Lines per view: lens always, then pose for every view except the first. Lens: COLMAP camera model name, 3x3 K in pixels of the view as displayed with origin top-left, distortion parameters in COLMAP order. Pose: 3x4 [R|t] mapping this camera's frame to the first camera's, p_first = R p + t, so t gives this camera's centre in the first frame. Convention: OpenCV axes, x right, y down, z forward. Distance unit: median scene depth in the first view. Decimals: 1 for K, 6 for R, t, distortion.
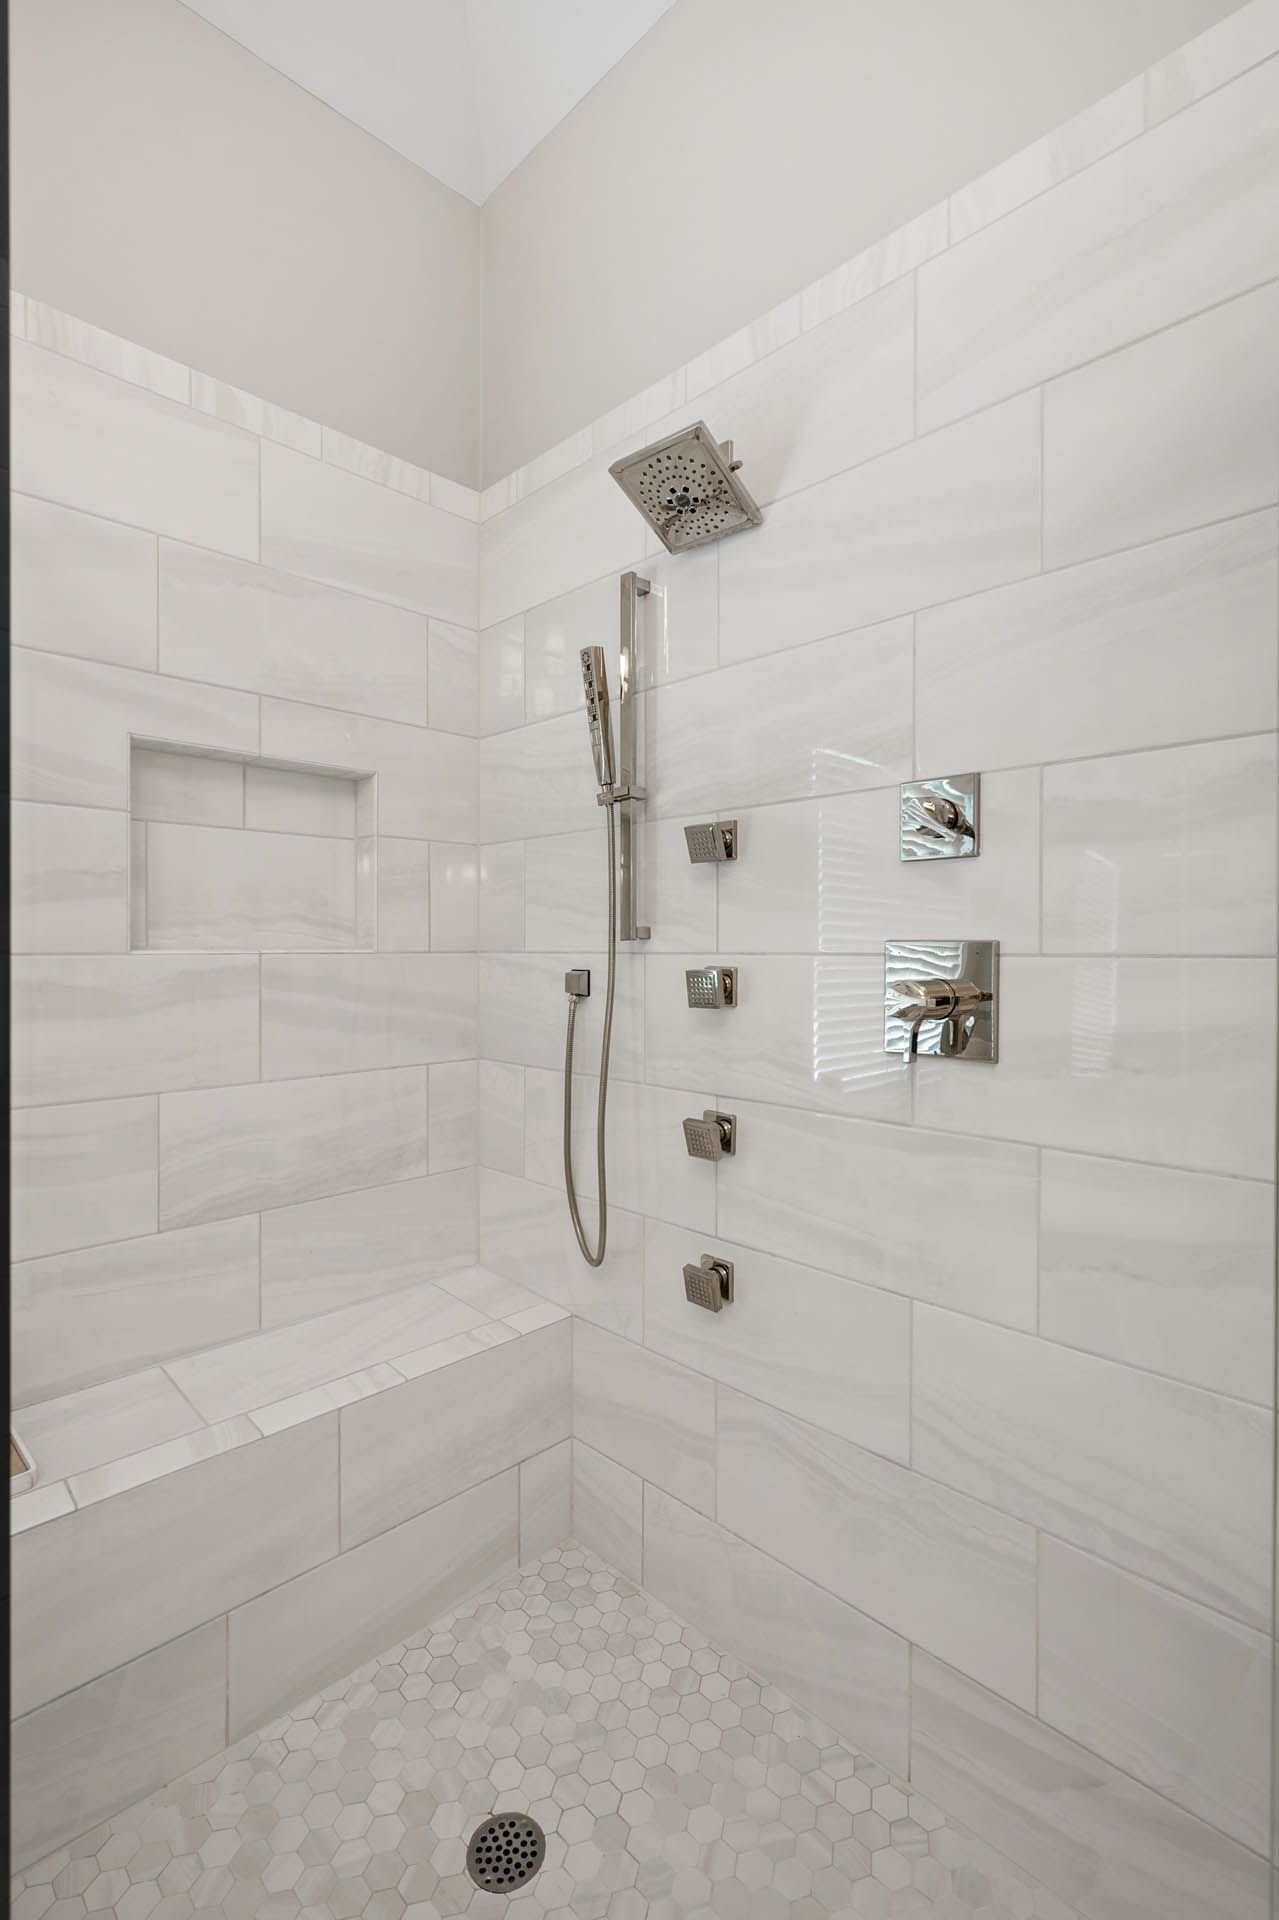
lens RADIAL K [[880.4, 0, 631.2], [0, 880.4, 948.7], [0, 0, 1]] dist [0.000738, -0.000631]
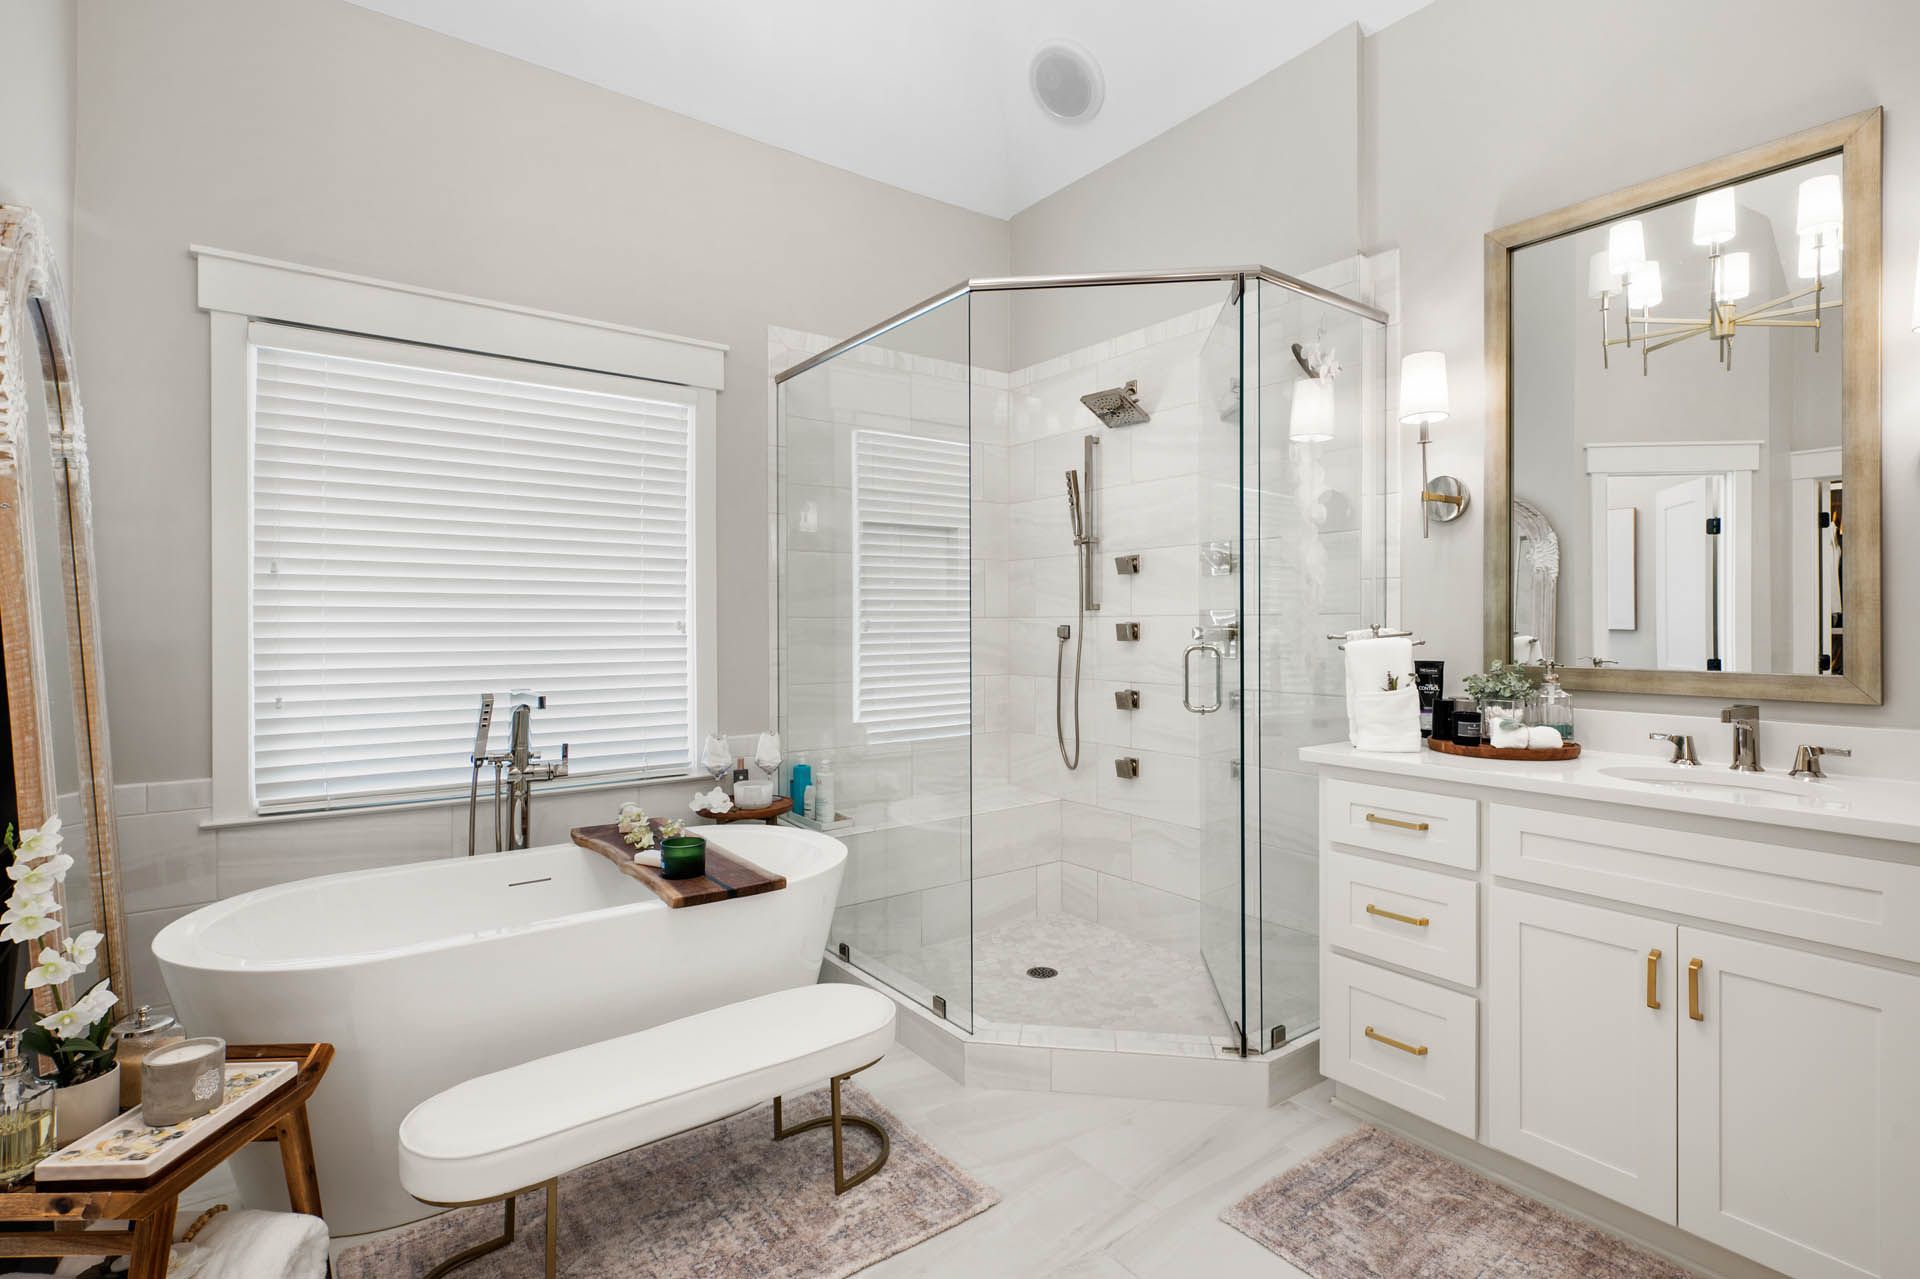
lens RADIAL K [[921.7, 0, 967.8], [0, 921.7, 620.9], [0, 0, 1]] dist [0.002304, -0.001166]
pose [[0.991357, -0.004406, -0.131118, -0.002118], [0.004250, 0.999990, -0.001464, 0.018646], [0.131123, 0.000894, 0.991366, -1.288283]]
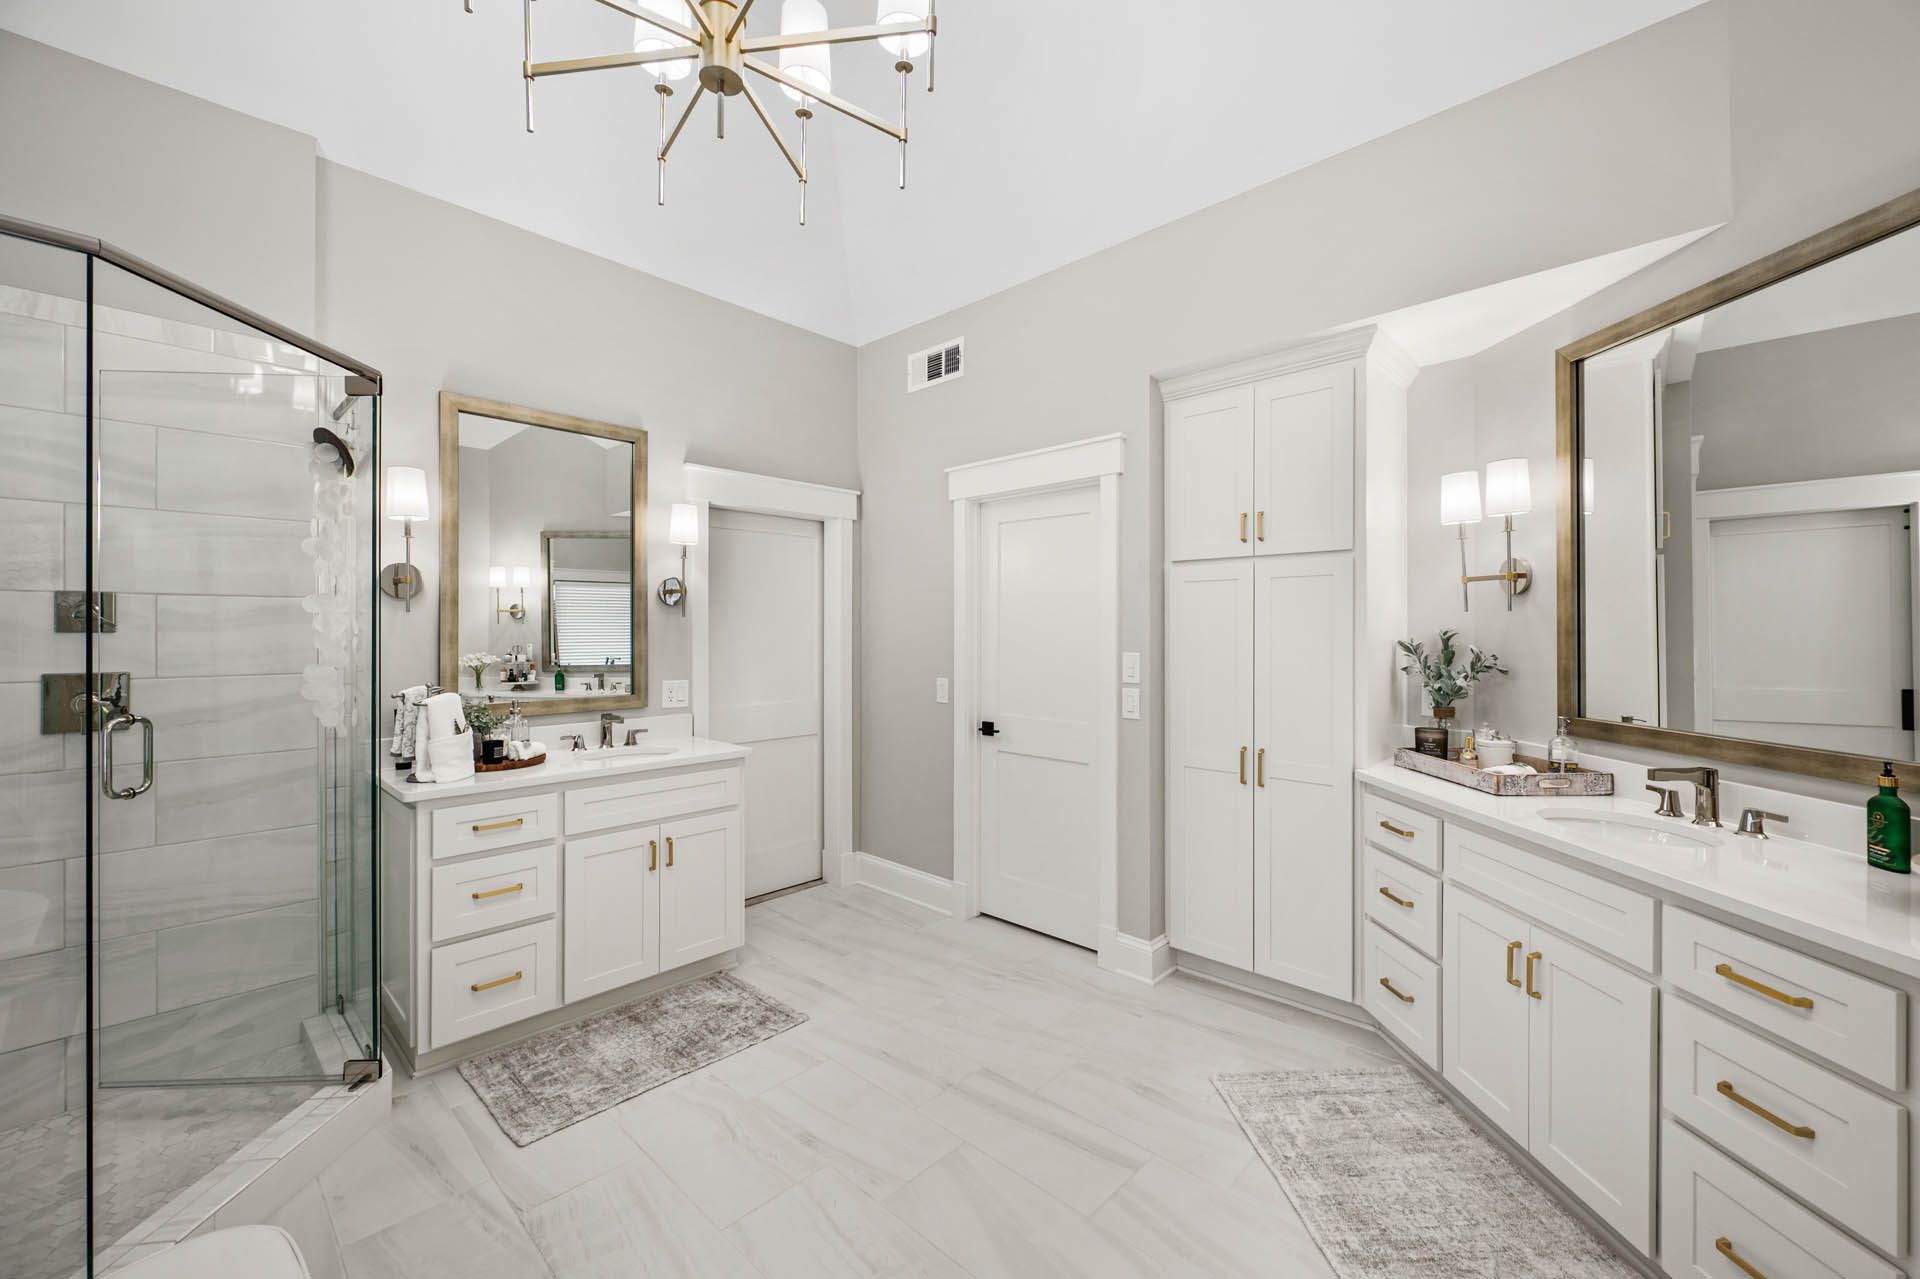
lens RADIAL K [[762.6, 0, 970.2], [0, 762.6, 632.0], [0, 0, 1]] dist [-0.001736, -0.000158]
pose [[-0.049847, -0.004104, 0.998748, -1.188293], [-0.000694, 0.999991, 0.004074, -0.089681], [-0.998757, -0.000490, -0.049850, -0.742969]]
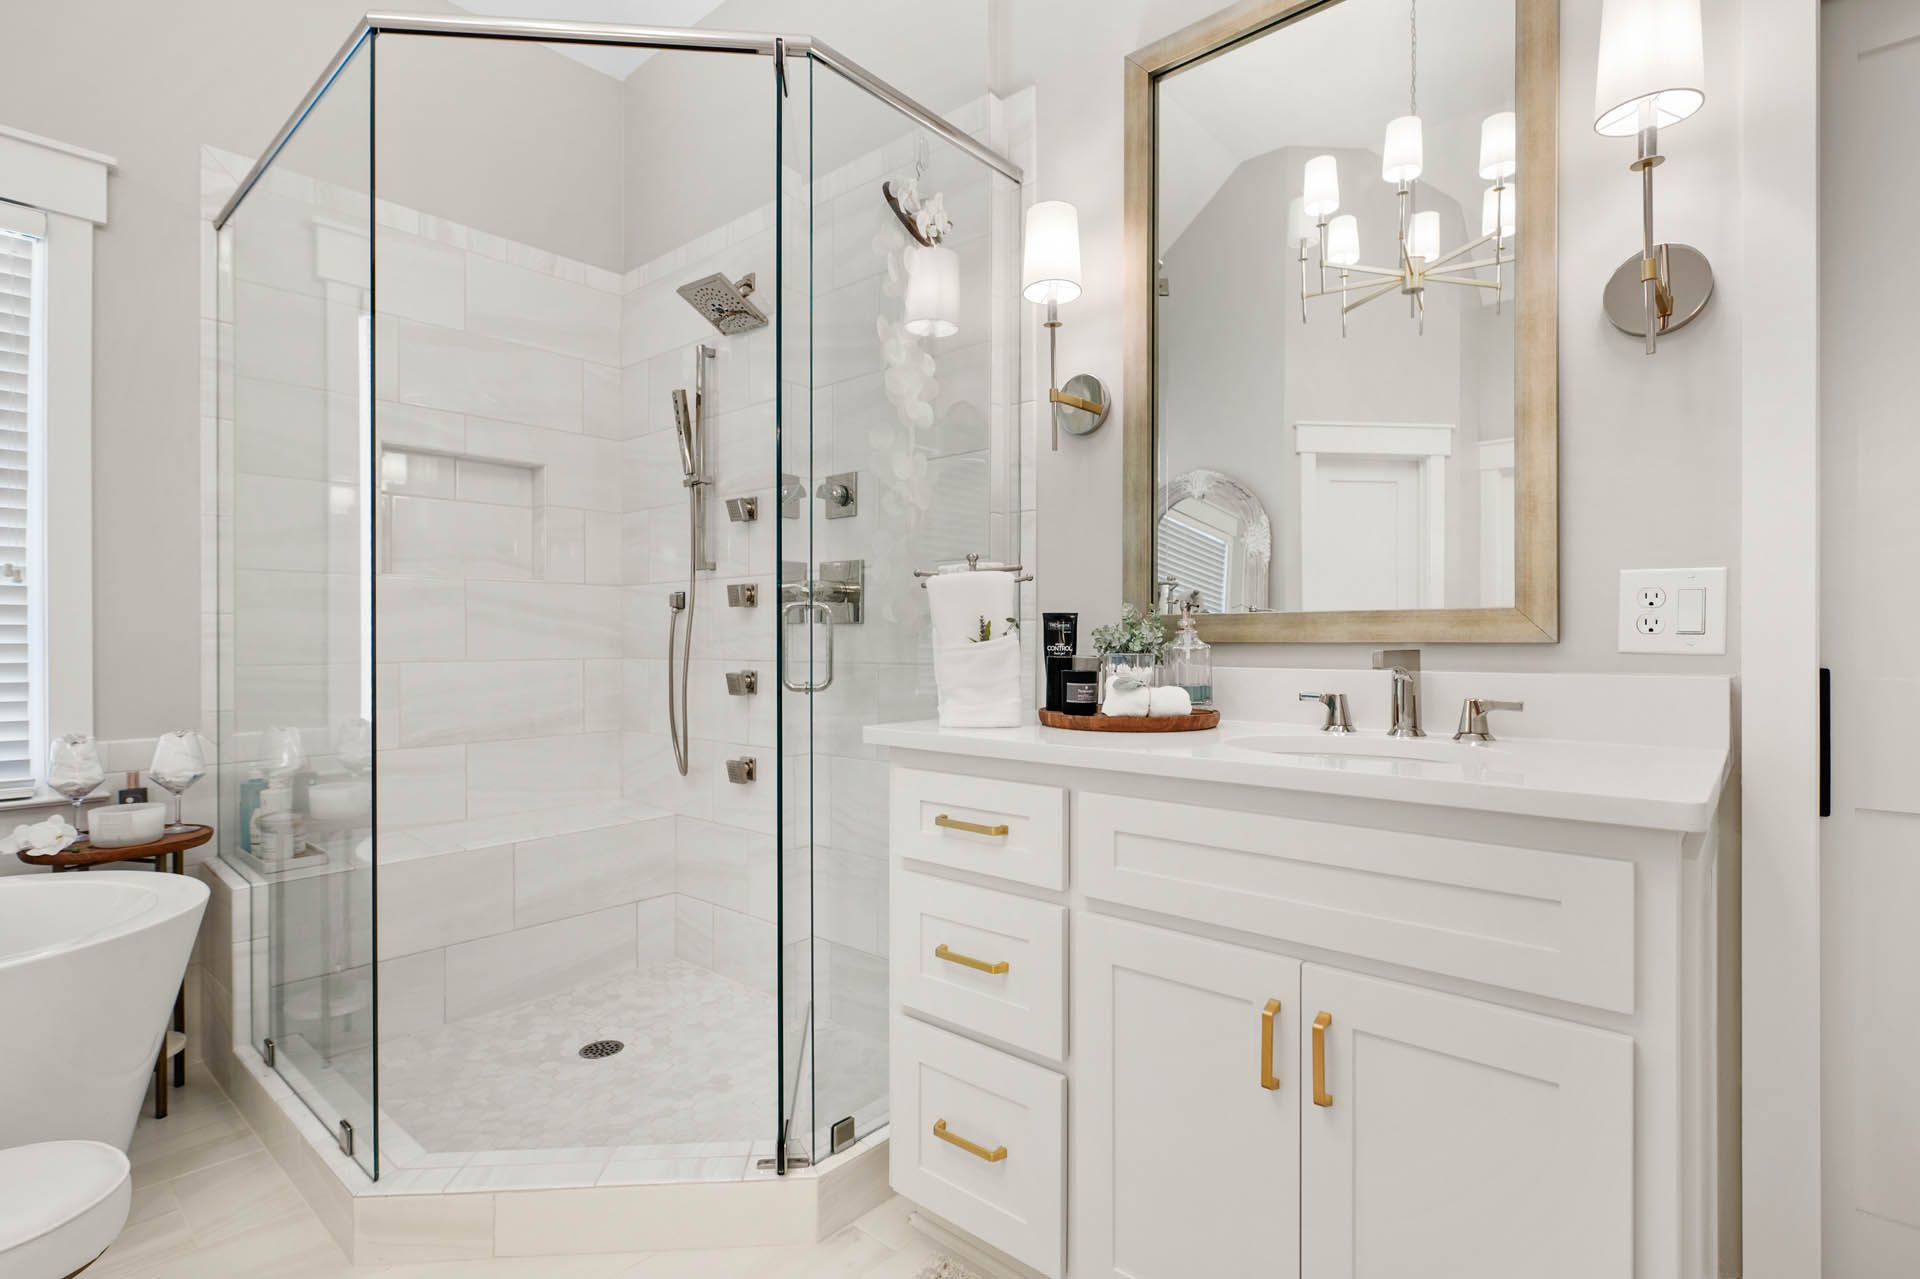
lens RADIAL K [[921.7, 0, 968.2], [0, 921.7, 638.2], [0, 0, 1]] dist [0.002304, -0.001166]
pose [[0.996501, -0.002890, 0.083536, 0.369339], [0.002957, 0.999995, -0.000676, 0.126755], [-0.083534, 0.000921, 0.996505, -0.791047]]
